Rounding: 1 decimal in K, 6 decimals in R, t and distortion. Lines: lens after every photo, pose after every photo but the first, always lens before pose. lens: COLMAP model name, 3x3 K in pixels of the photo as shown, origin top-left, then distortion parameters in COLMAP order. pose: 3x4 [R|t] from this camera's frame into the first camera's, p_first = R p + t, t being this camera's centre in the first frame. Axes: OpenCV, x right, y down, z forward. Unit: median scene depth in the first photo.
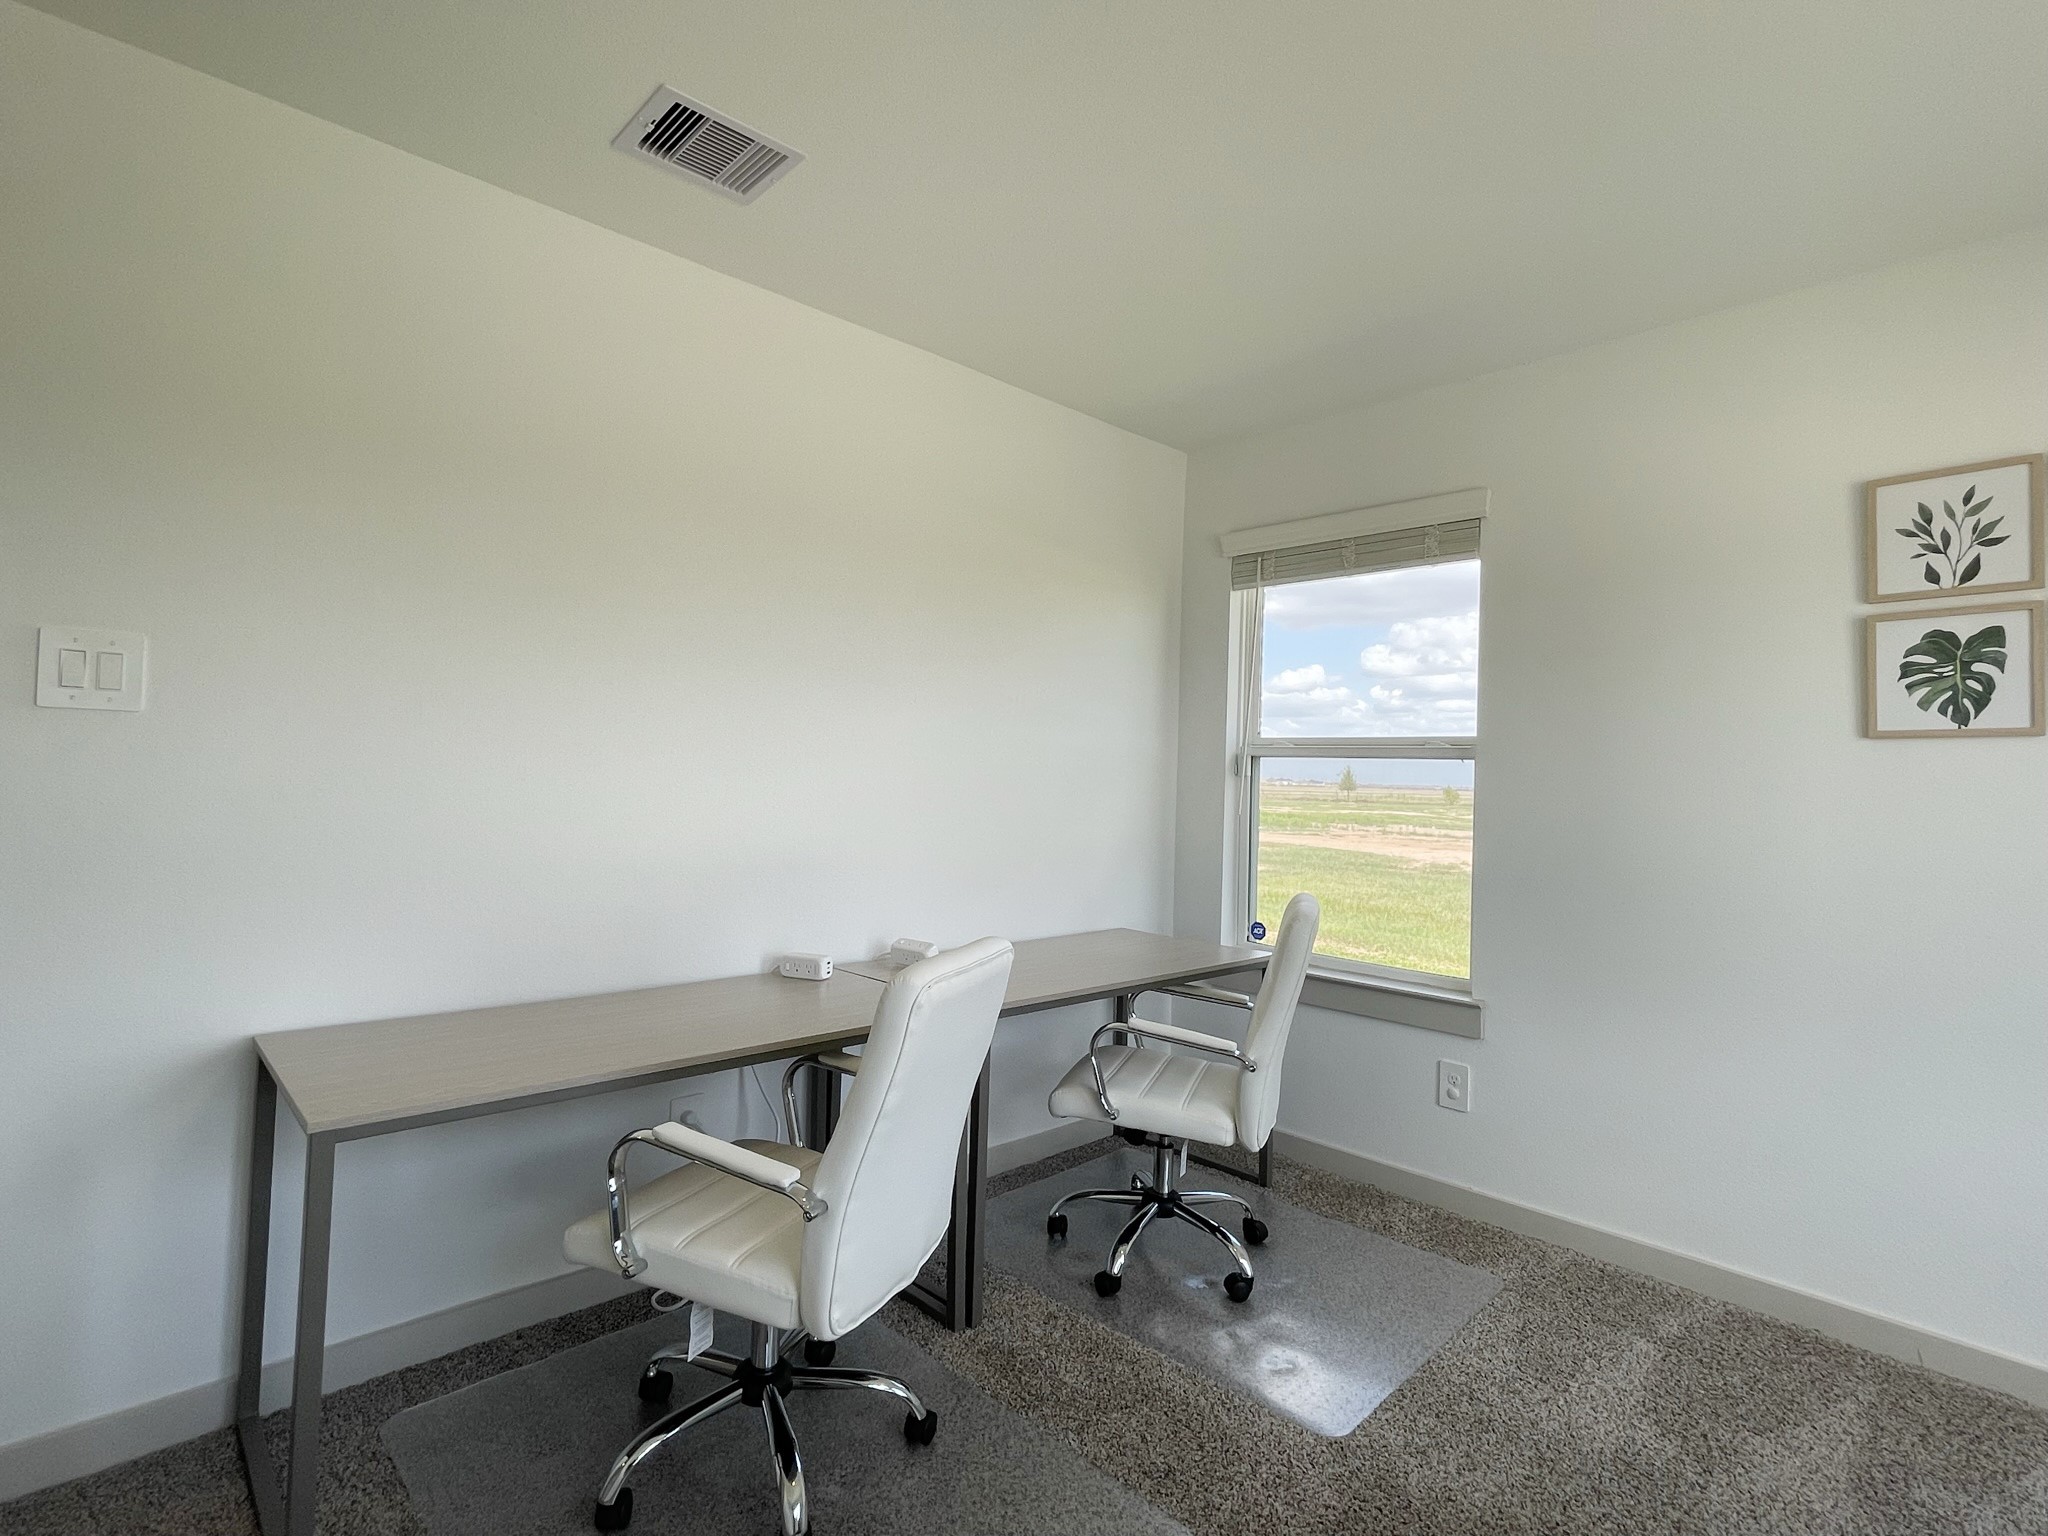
lens RADIAL K [[1014.0, 0, 1012.6], [0, 1014.0, 758.7], [0, 0, 1]] dist [0.001020, 0.001998]
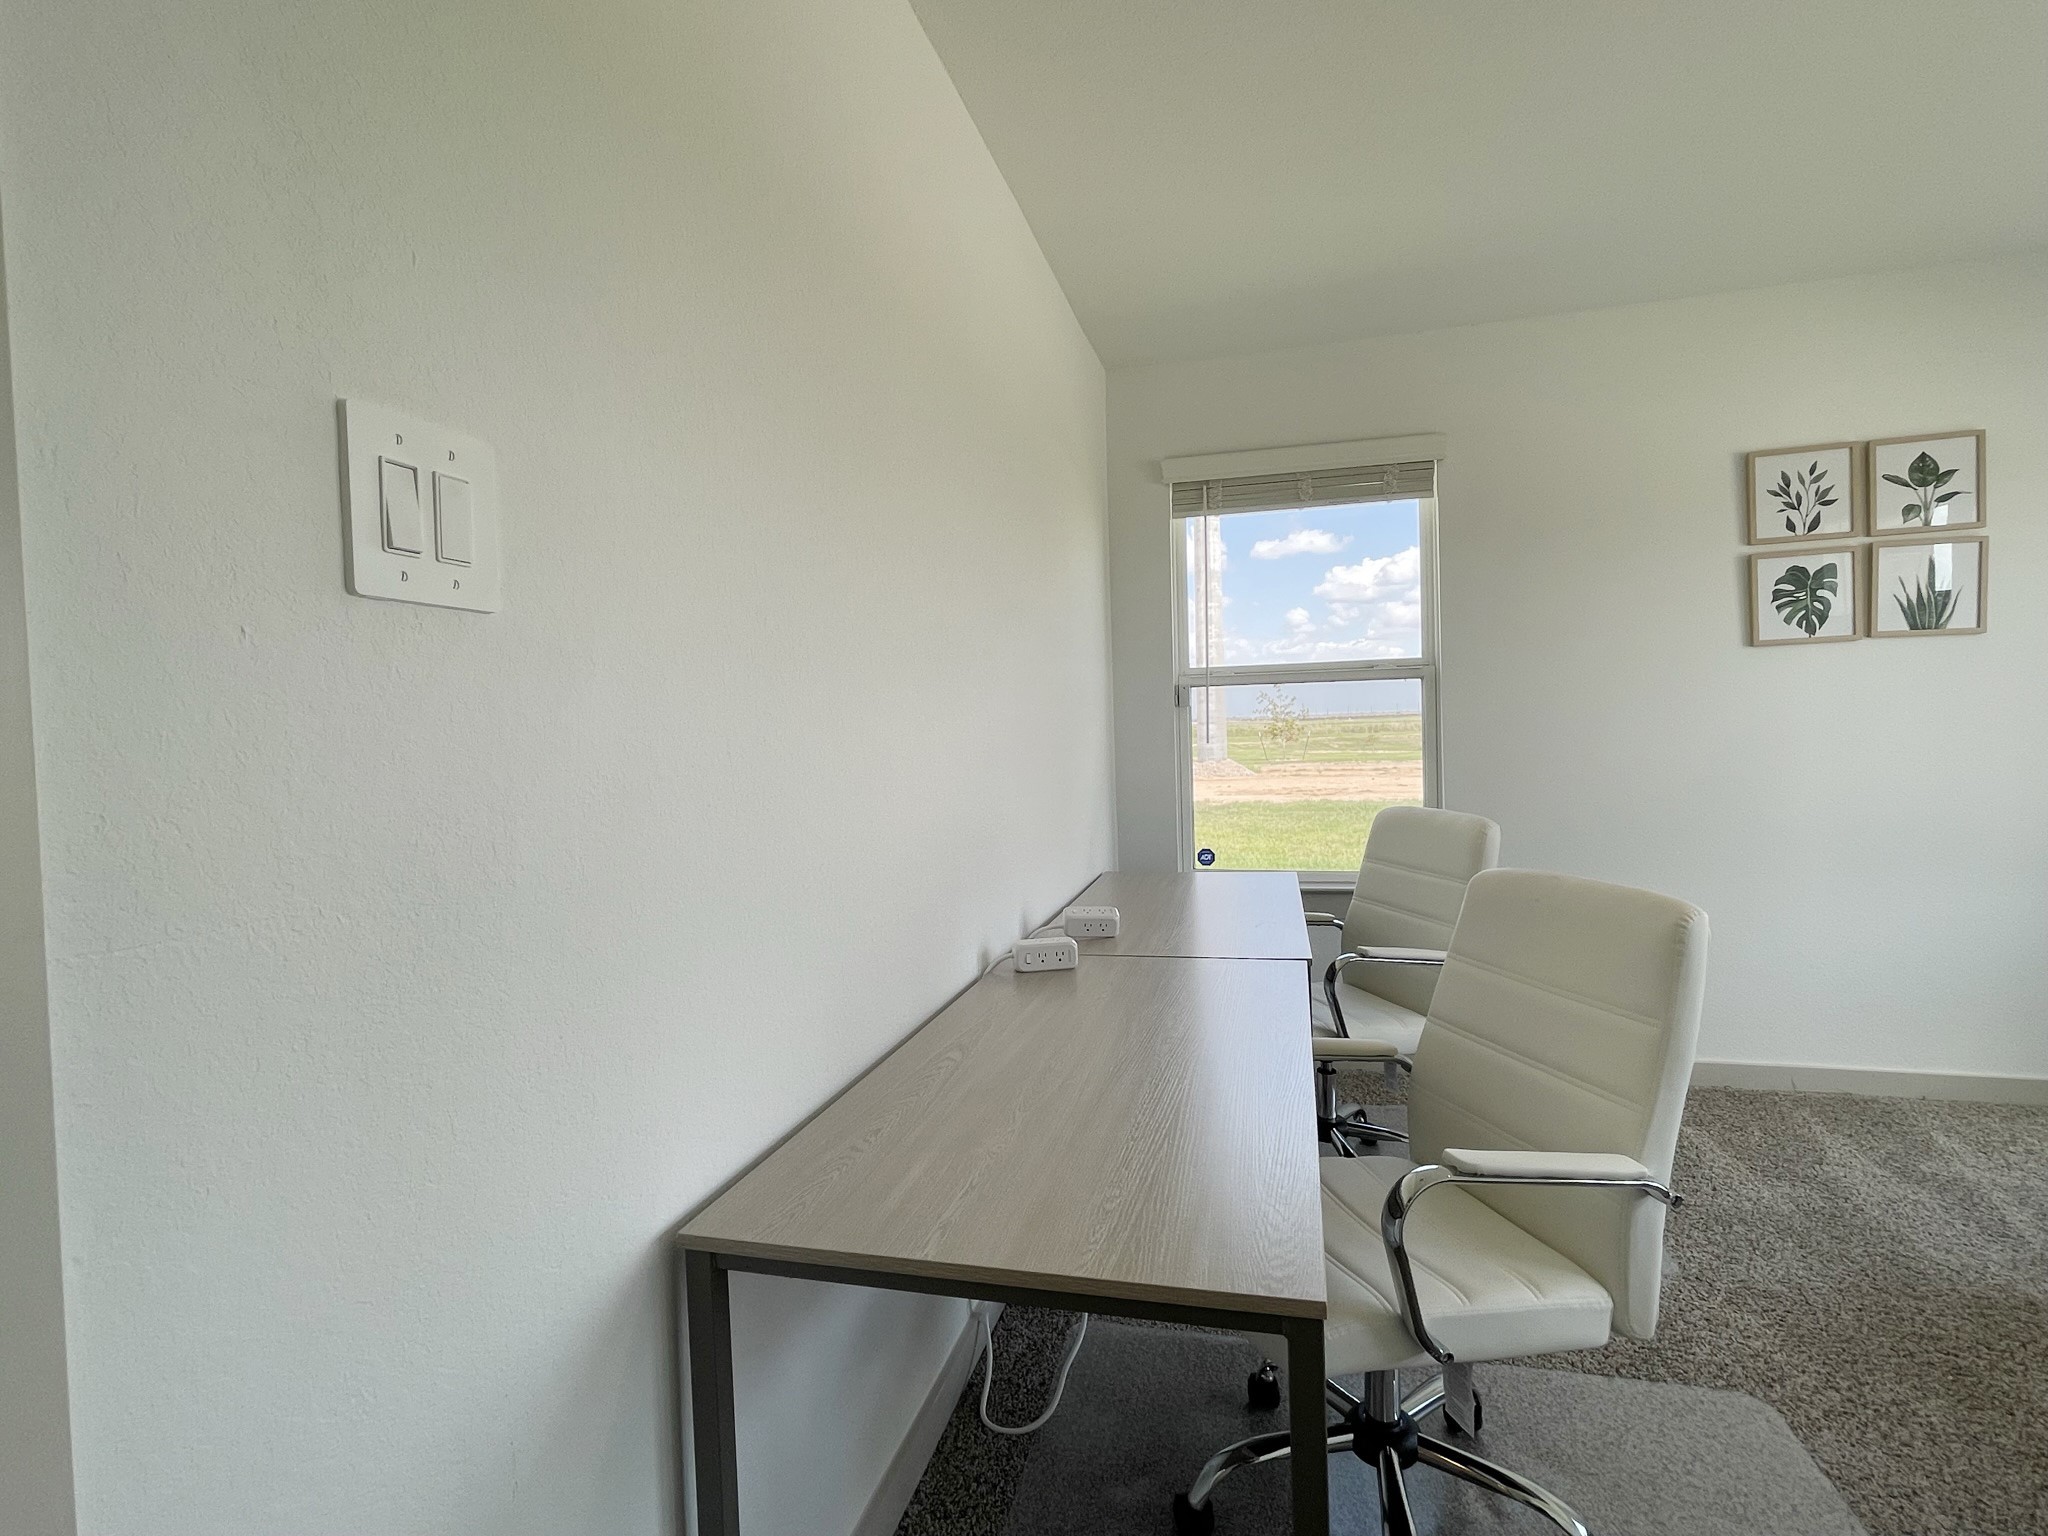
lens RADIAL K [[1014.0, 0, 1021.9], [0, 1014.0, 757.0], [0, 0, 1]] dist [0.001020, 0.001998]
pose [[0.846950, -0.070485, 0.526980, -0.718711], [0.046673, 0.997204, 0.058367, 0.002660], [-0.529620, -0.024838, 0.847871, 0.381222]]
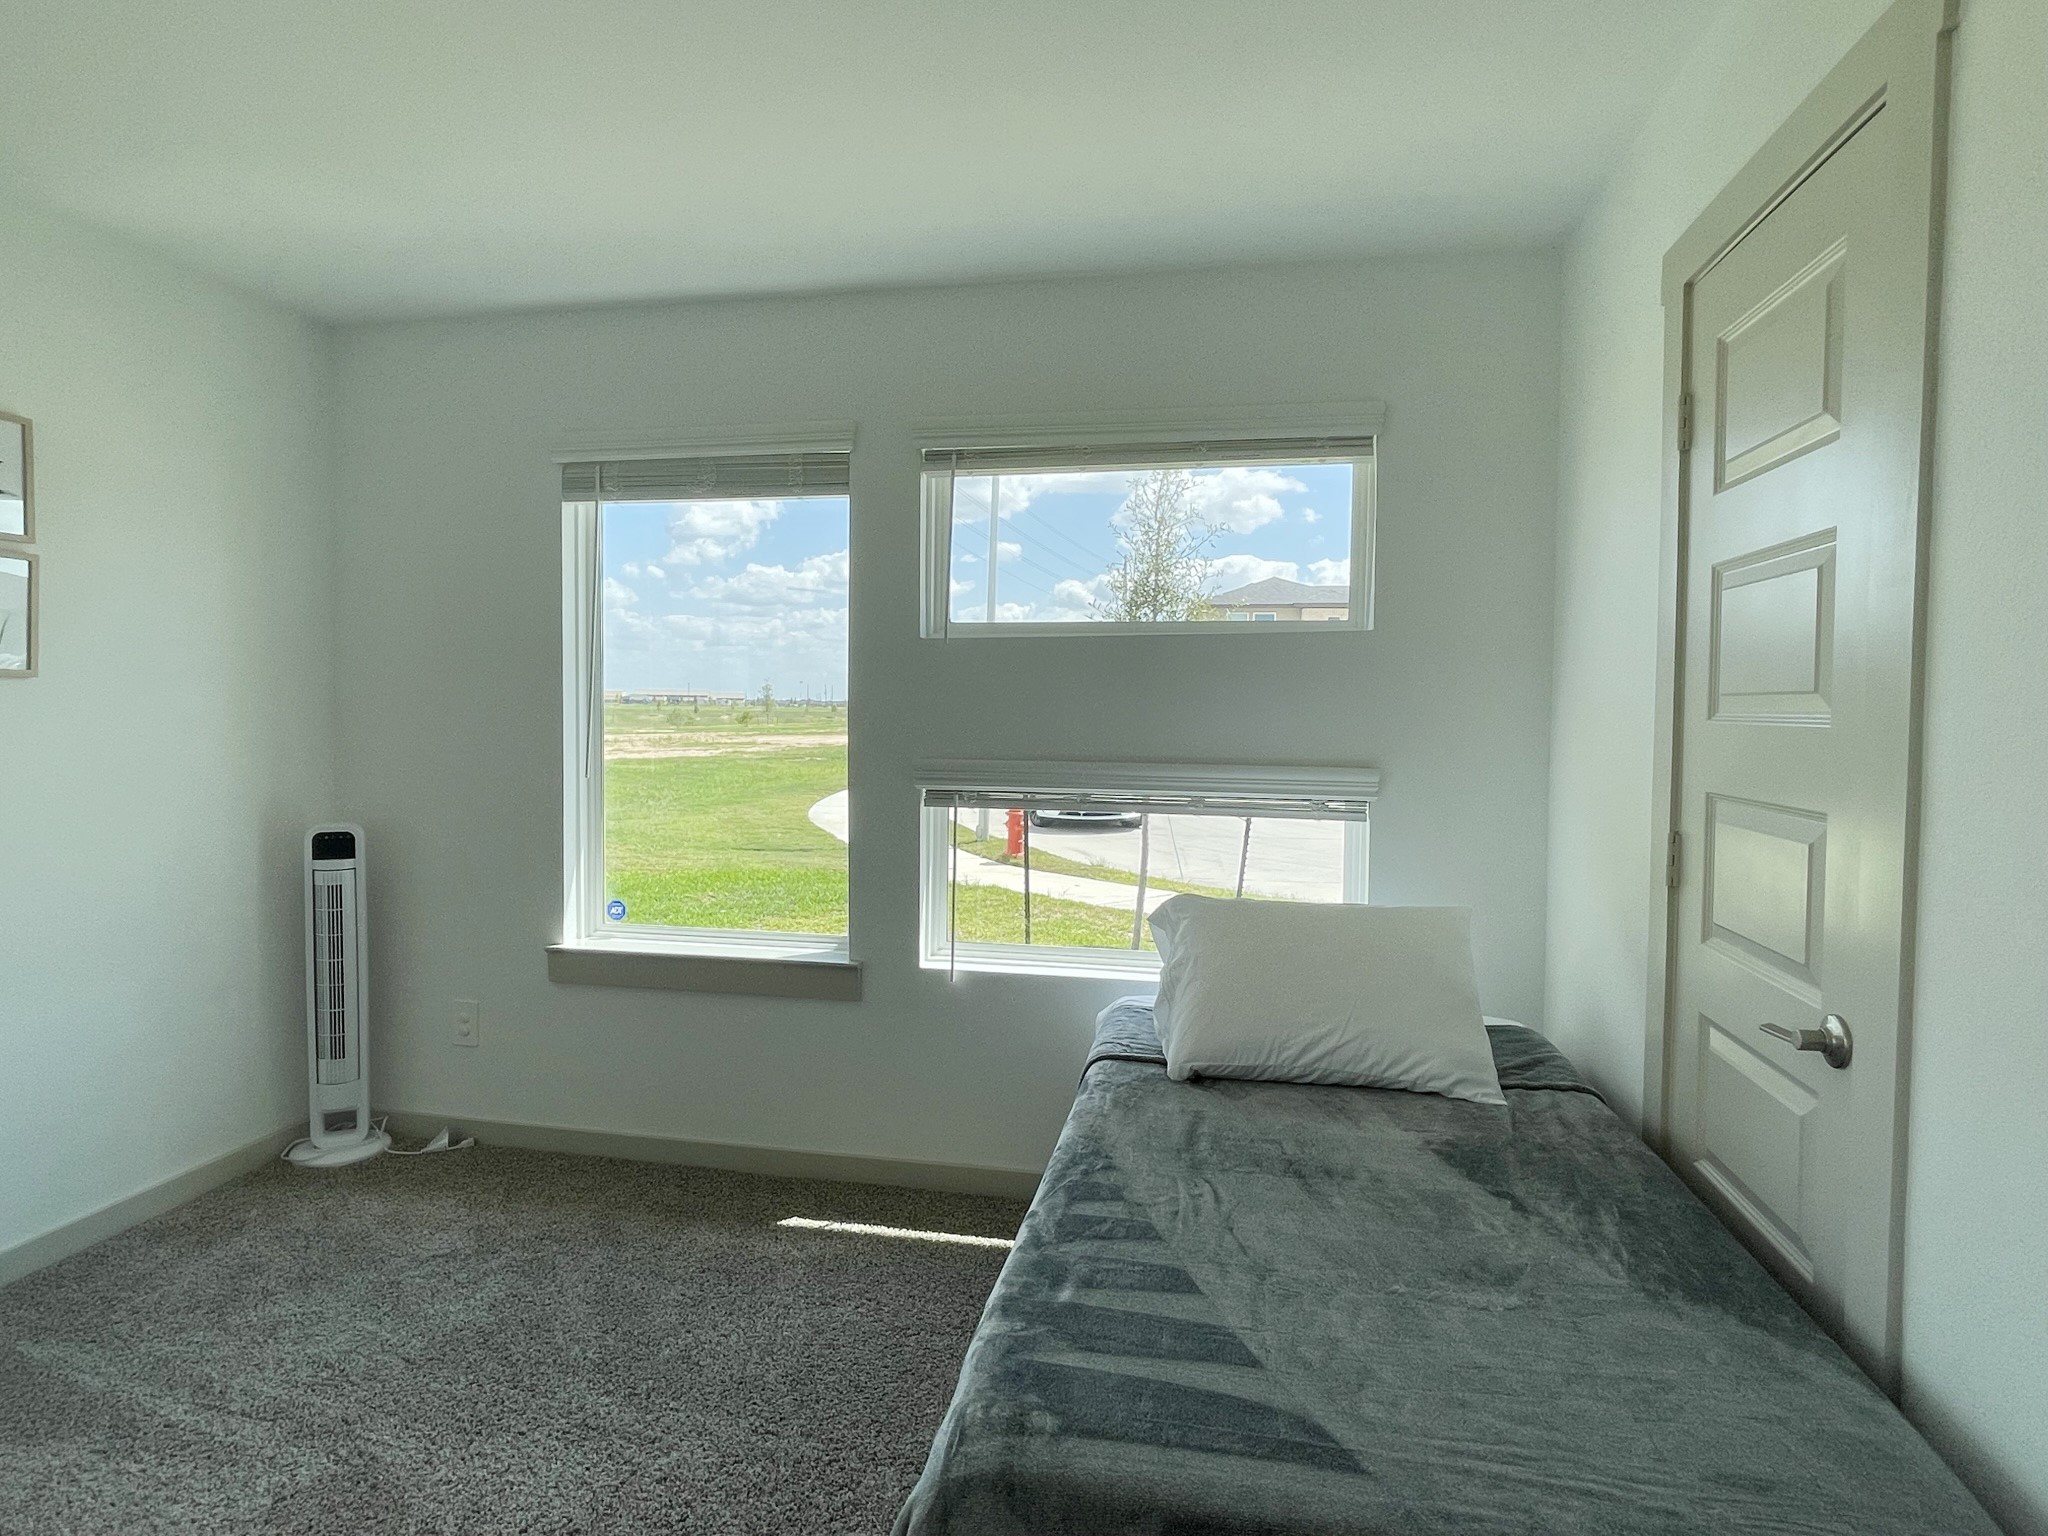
lens RADIAL K [[1120.7, 0, 1033.3], [0, 1120.7, 761.6], [0, 0, 1]] dist [-0.011962, 0.003190]
pose [[-0.587188, -0.072853, 0.806165, -0.473664], [-0.046675, 0.997332, 0.056131, -0.049467], [-0.808103, -0.004668, -0.589022, 0.689877]]
